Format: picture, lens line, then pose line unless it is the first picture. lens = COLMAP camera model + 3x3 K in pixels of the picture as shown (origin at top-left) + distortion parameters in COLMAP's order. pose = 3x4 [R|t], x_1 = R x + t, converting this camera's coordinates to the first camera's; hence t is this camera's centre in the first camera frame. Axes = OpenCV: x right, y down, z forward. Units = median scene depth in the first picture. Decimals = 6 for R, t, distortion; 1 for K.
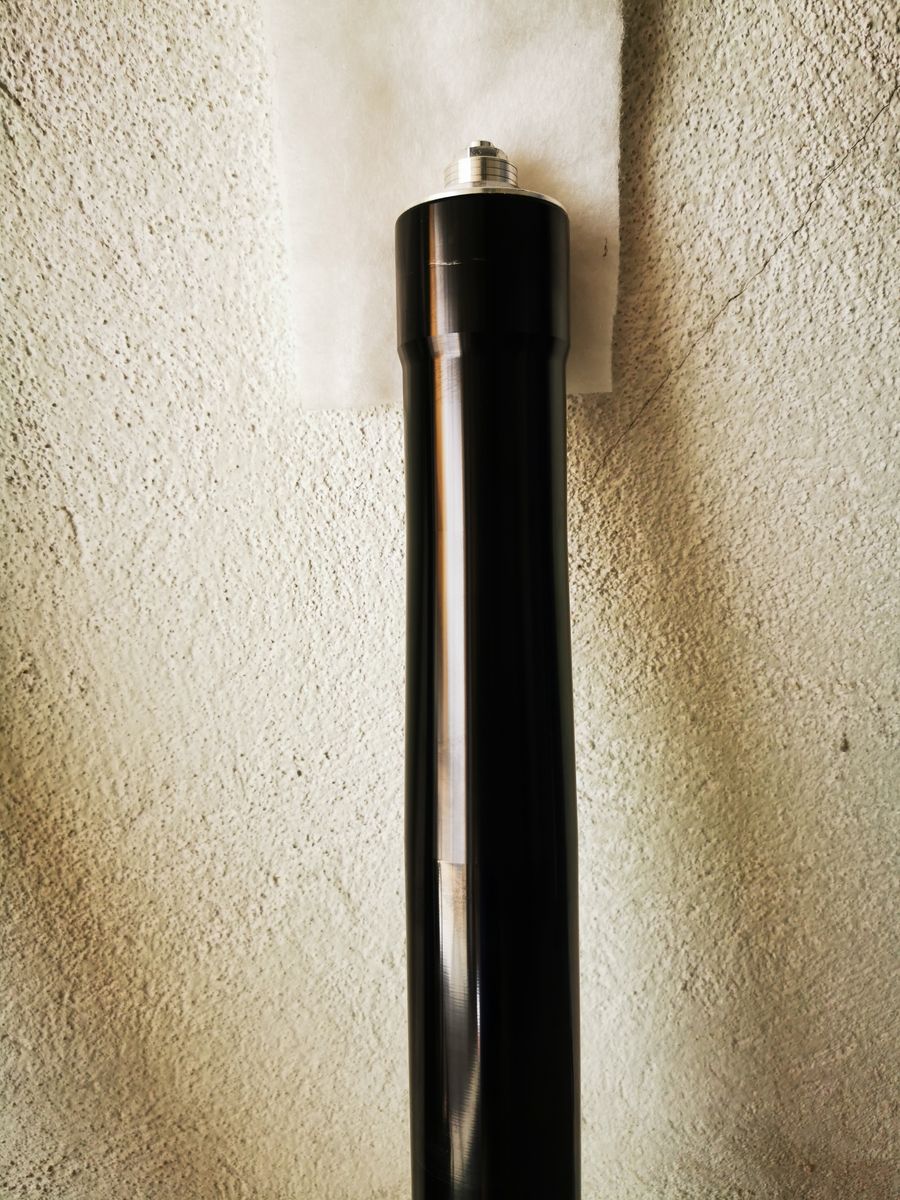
lens RADIAL K [[957.0, 0, 444.3], [0, 957.0, 602.4], [0, 0, 1]] dist [0.044727, -0.101359]
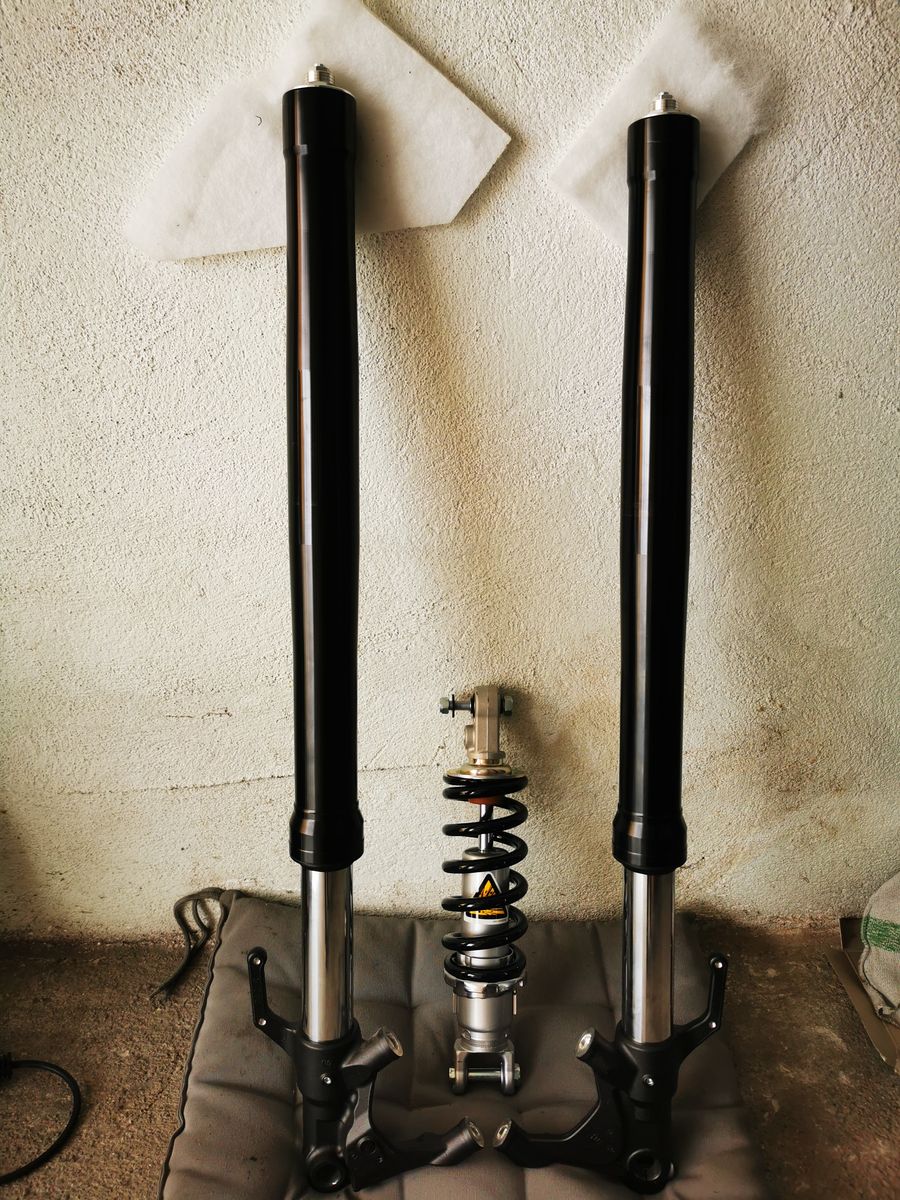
lens RADIAL K [[933.6, 0, 451.7], [0, 933.6, 599.7], [0, 0, 1]] dist [0.073606, -0.120965]
pose [[0.998995, 0.041161, -0.017750, -0.435615], [-0.039242, 0.994460, 0.097519, 0.497272], [0.021666, -0.096724, 0.995075, -1.286767]]
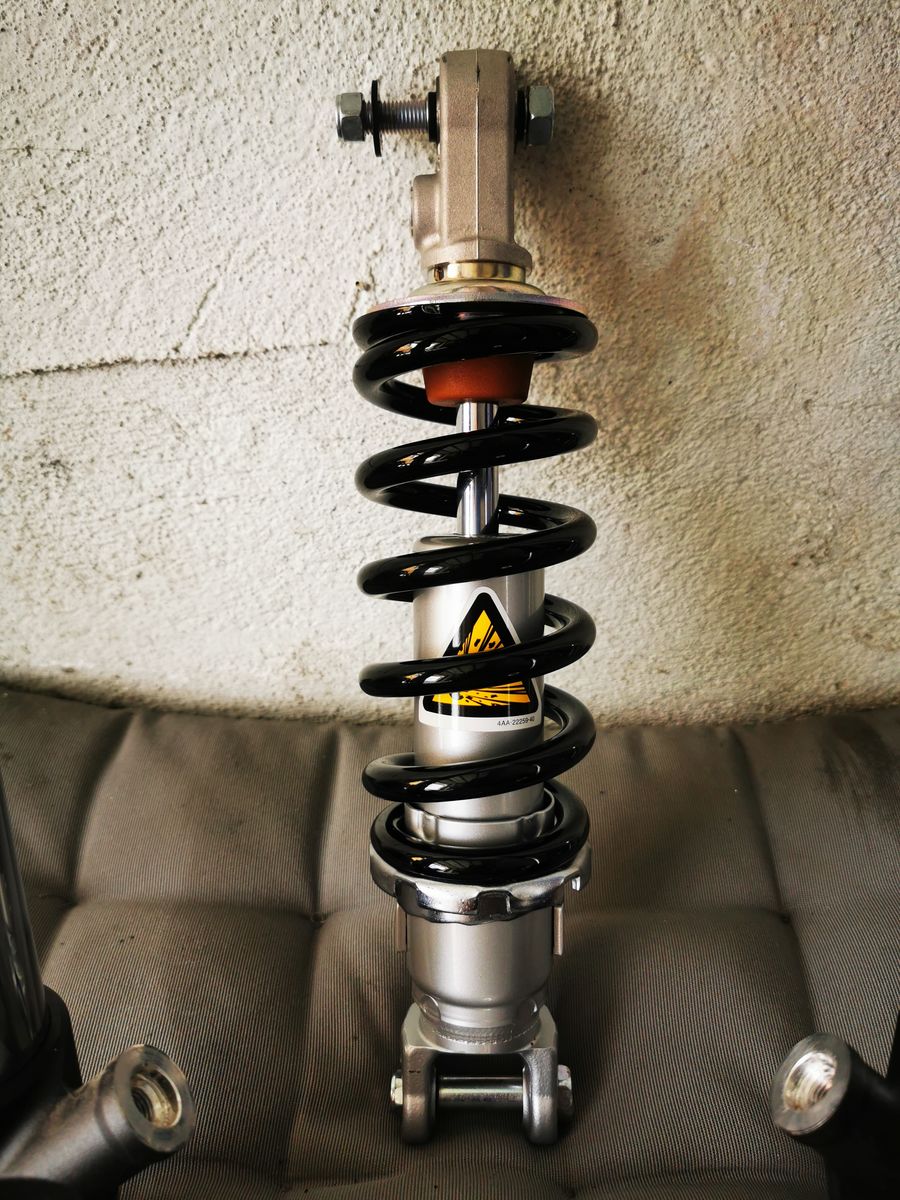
lens RADIAL K [[957.0, 0, 444.3], [0, 957.0, 602.4], [0, 0, 1]] dist [0.044727, -0.101359]
pose [[0.998093, 0.029302, -0.054339, -0.336428], [-0.012253, 0.956692, 0.290845, 1.240730], [0.060508, -0.289625, 0.955226, 0.340884]]
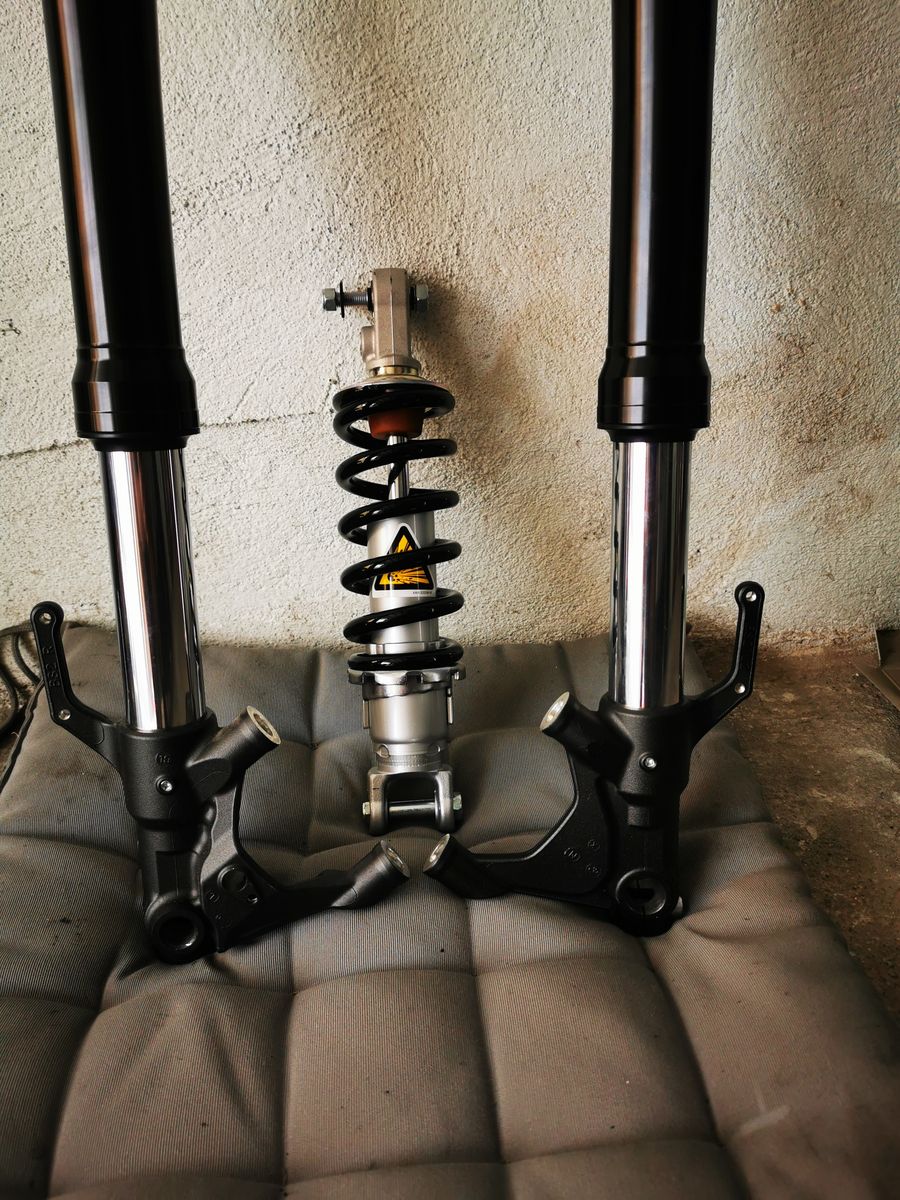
lens RADIAL K [[957.0, 0, 444.3], [0, 957.0, 602.4], [0, 0, 1]] dist [0.044727, -0.101359]
pose [[0.999689, -0.010220, 0.022728, -0.313139], [0.006140, 0.984936, 0.172812, 1.326520], [-0.024151, -0.172619, 0.984693, -0.618807]]
